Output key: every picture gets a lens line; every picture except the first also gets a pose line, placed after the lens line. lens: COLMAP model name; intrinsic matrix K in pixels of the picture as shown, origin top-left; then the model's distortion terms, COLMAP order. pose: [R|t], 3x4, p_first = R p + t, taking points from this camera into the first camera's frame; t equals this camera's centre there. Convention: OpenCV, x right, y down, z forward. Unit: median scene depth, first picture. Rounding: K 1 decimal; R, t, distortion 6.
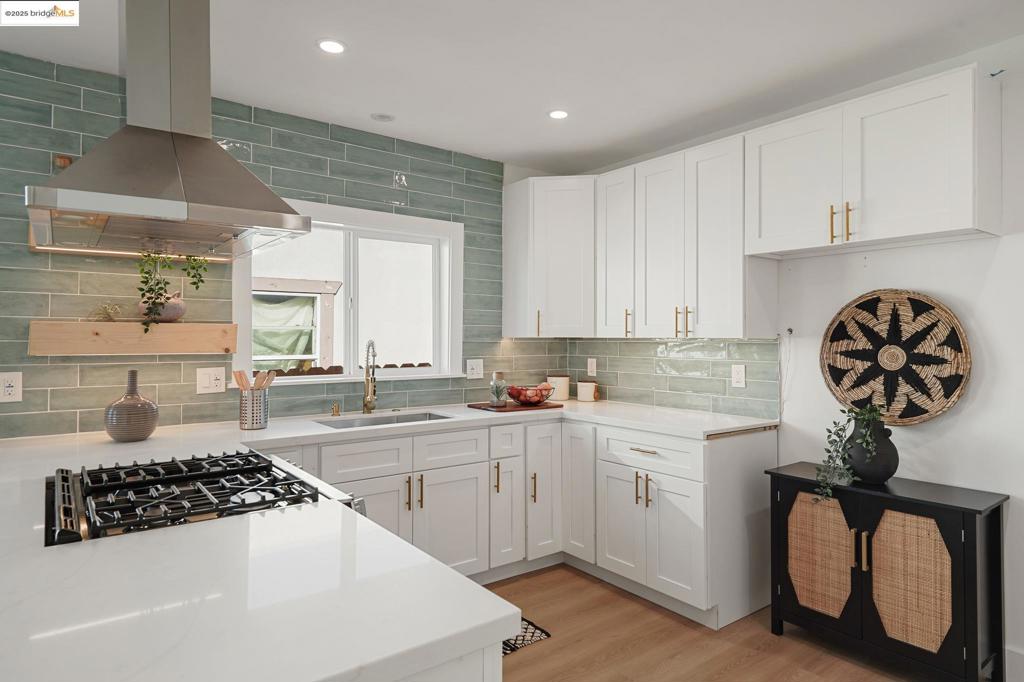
lens RADIAL K [[596.6, 0, 501.9], [0, 596.6, 329.8], [0, 0, 1]] dist [0.006960, -0.002990]
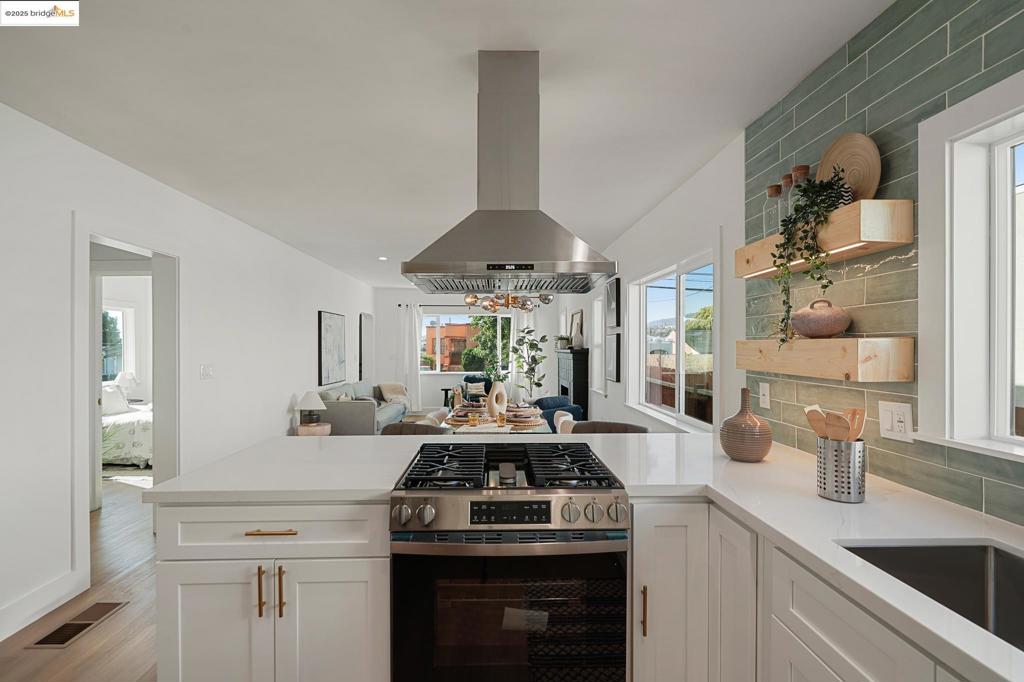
lens RADIAL K [[479.7, 0, 507.1], [0, 479.7, 348.0], [0, 0, 1]] dist [-0.001656, -0.001952]
pose [[-0.576313, 0.003298, -0.817222, 0.223769], [0.008398, 0.999963, -0.001887, -0.001315], [0.817186, -0.007951, -0.576319, 1.008609]]
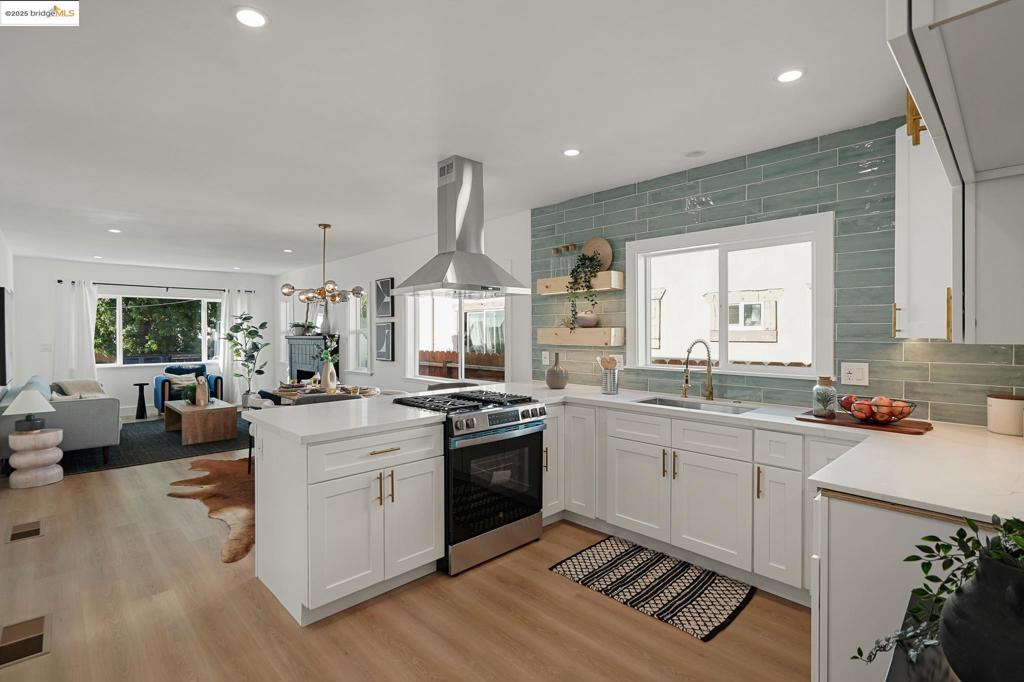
lens RADIAL K [[479.7, 0, 508.9], [0, 479.7, 336.6], [0, 0, 1]] dist [-0.001656, -0.001952]
pose [[0.121134, 0.008147, -0.992603, 0.820327], [0.014024, 0.999852, 0.009918, -0.003496], [0.992537, -0.015121, 0.121002, 0.582606]]
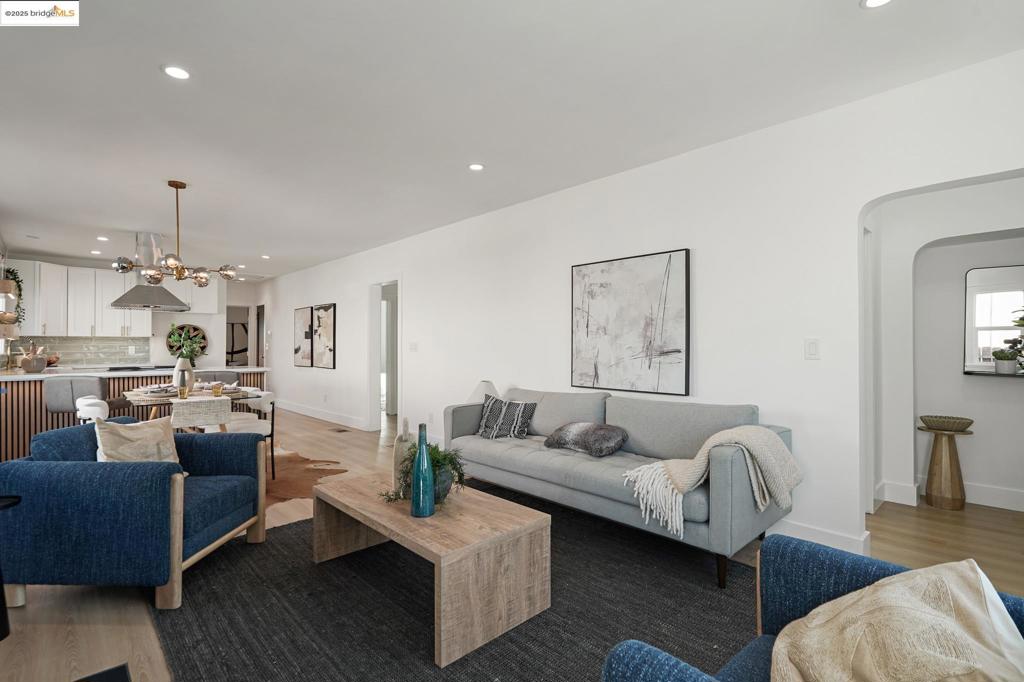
lens RADIAL K [[479.7, 0, 516.8], [0, 479.7, 340.8], [0, 0, 1]] dist [-0.001656, -0.001952]
pose [[-0.117660, 0.007580, 0.993025, -2.555780], [-0.006752, 0.999942, -0.008433, 0.047023], [-0.993031, -0.007697, -0.117602, -0.714398]]
